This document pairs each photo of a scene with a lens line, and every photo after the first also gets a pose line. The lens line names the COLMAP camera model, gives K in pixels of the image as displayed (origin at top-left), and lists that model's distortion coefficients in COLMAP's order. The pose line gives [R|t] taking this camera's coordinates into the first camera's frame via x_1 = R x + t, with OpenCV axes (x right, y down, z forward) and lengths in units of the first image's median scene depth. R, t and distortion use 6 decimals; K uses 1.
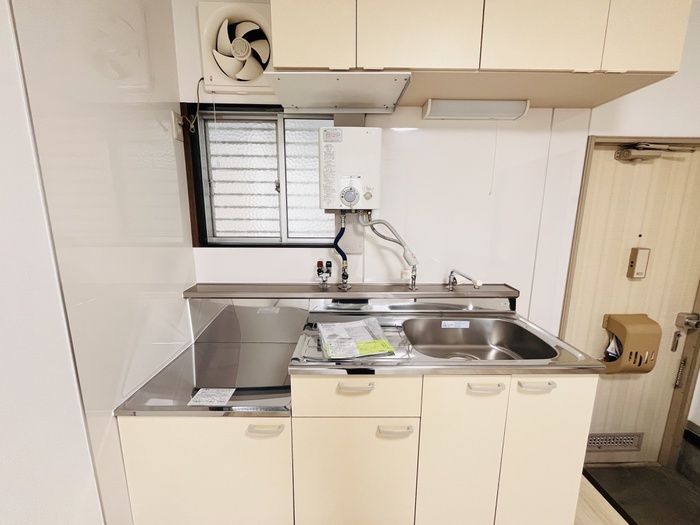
lens RADIAL K [[284.5, 0, 350.8], [0, 284.5, 263.8], [0, 0, 1]] dist [-0.003924, 0.000925]
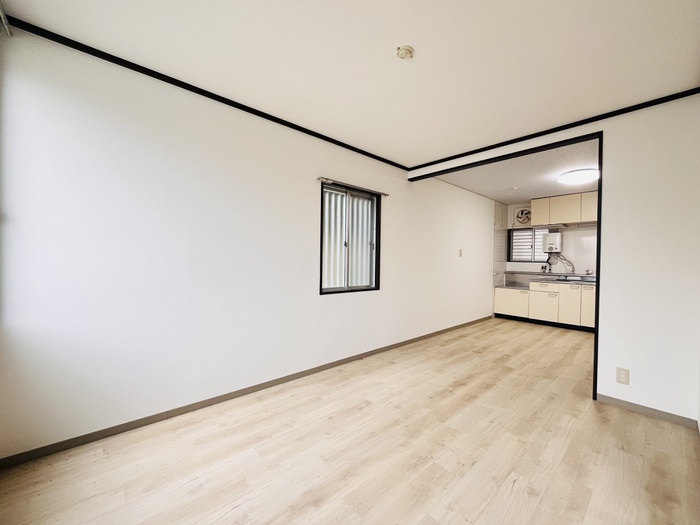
lens RADIAL K [[284.5, 0, 352.5], [0, 284.5, 265.1], [0, 0, 1]] dist [-0.003924, 0.000925]
pose [[0.661761, 0.017371, -0.749513, 1.052092], [-0.144674, 0.983900, -0.104933, 0.744681], [0.735623, 0.177875, 0.653620, -3.332973]]
